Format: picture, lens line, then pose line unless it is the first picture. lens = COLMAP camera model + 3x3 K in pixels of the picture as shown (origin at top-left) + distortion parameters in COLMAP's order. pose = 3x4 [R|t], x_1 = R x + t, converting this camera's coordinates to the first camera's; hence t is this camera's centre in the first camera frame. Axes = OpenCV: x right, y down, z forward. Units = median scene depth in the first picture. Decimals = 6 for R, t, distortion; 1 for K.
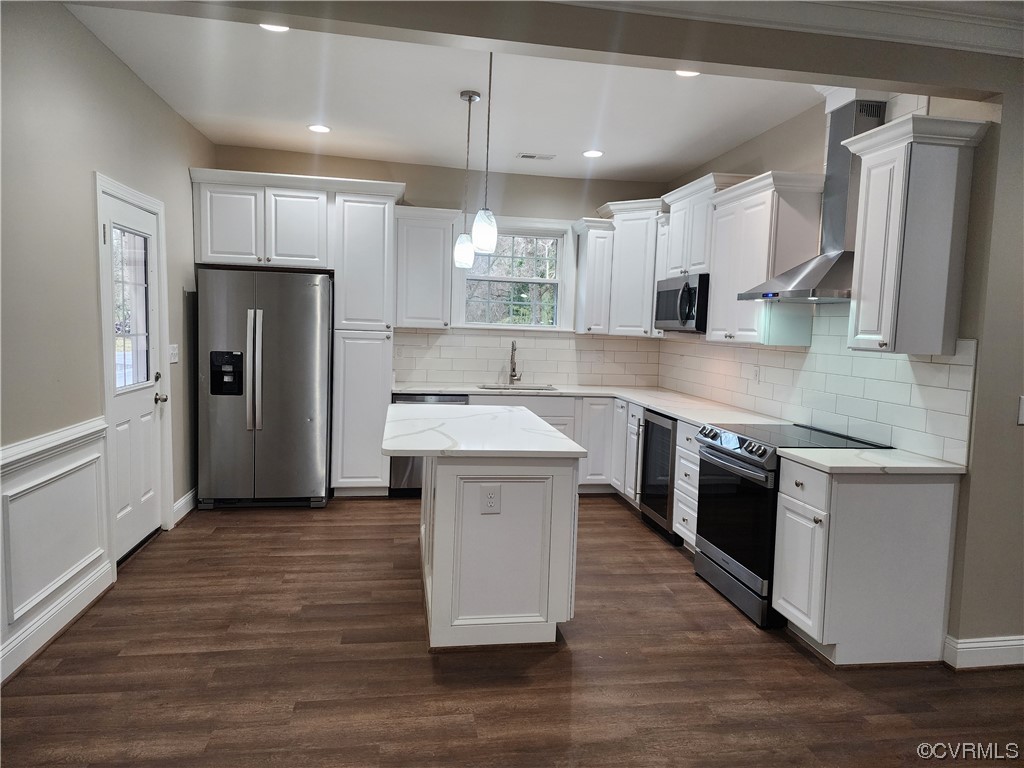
lens RADIAL K [[677.5, 0, 507.5], [0, 677.5, 377.7], [0, 0, 1]] dist [0.080520, -0.063915]
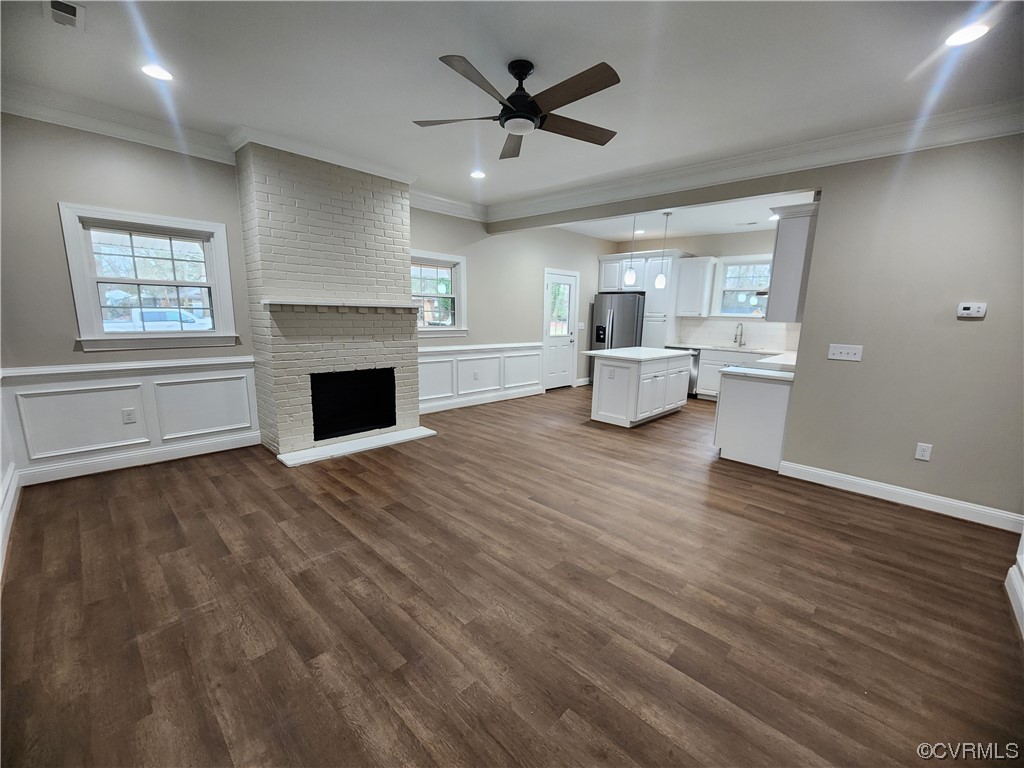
lens RADIAL K [[421.7, 0, 511.3], [0, 421.7, 390.8], [0, 0, 1]] dist [-0.002170, 0.001691]
pose [[0.595221, 0.129839, -0.793003, 0.735602], [-0.065947, 0.991424, 0.112827, 0.051827], [0.800851, -0.014861, 0.598679, -0.259657]]
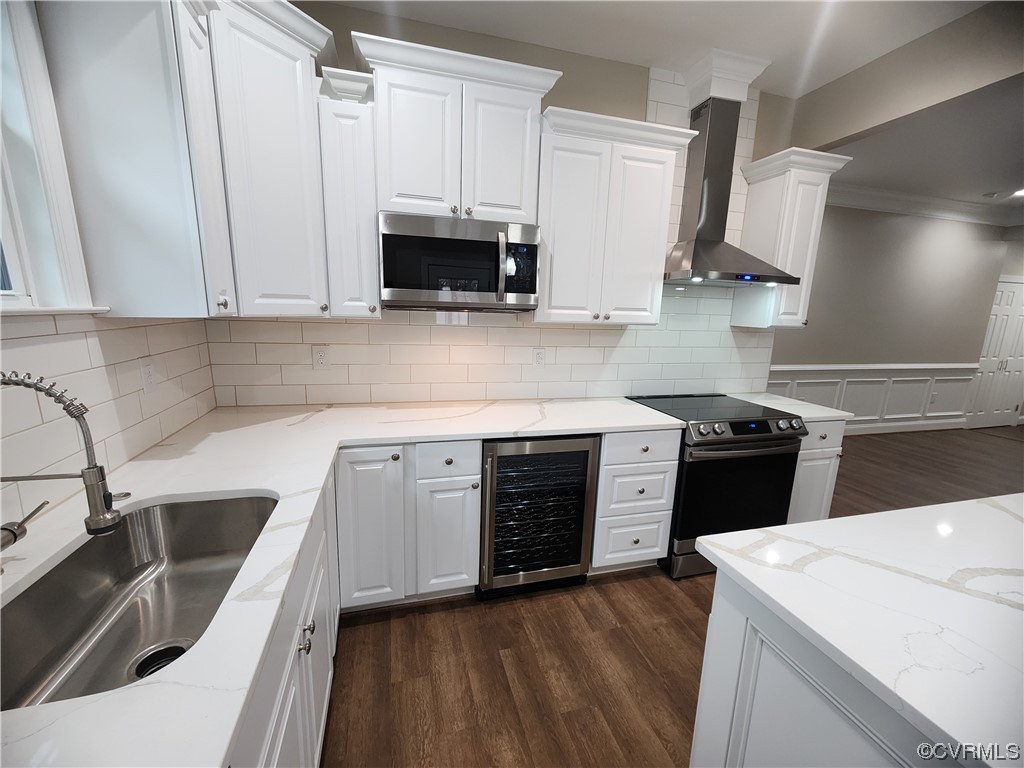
lens RADIAL K [[421.7, 0, 512.0], [0, 421.7, 389.9], [0, 0, 1]] dist [-0.002170, 0.001691]
pose [[-0.111762, -0.229207, 0.966940, -0.167632], [0.042461, 0.971046, 0.235088, -0.093035], [-0.992827, 0.067331, -0.098794, 1.095531]]
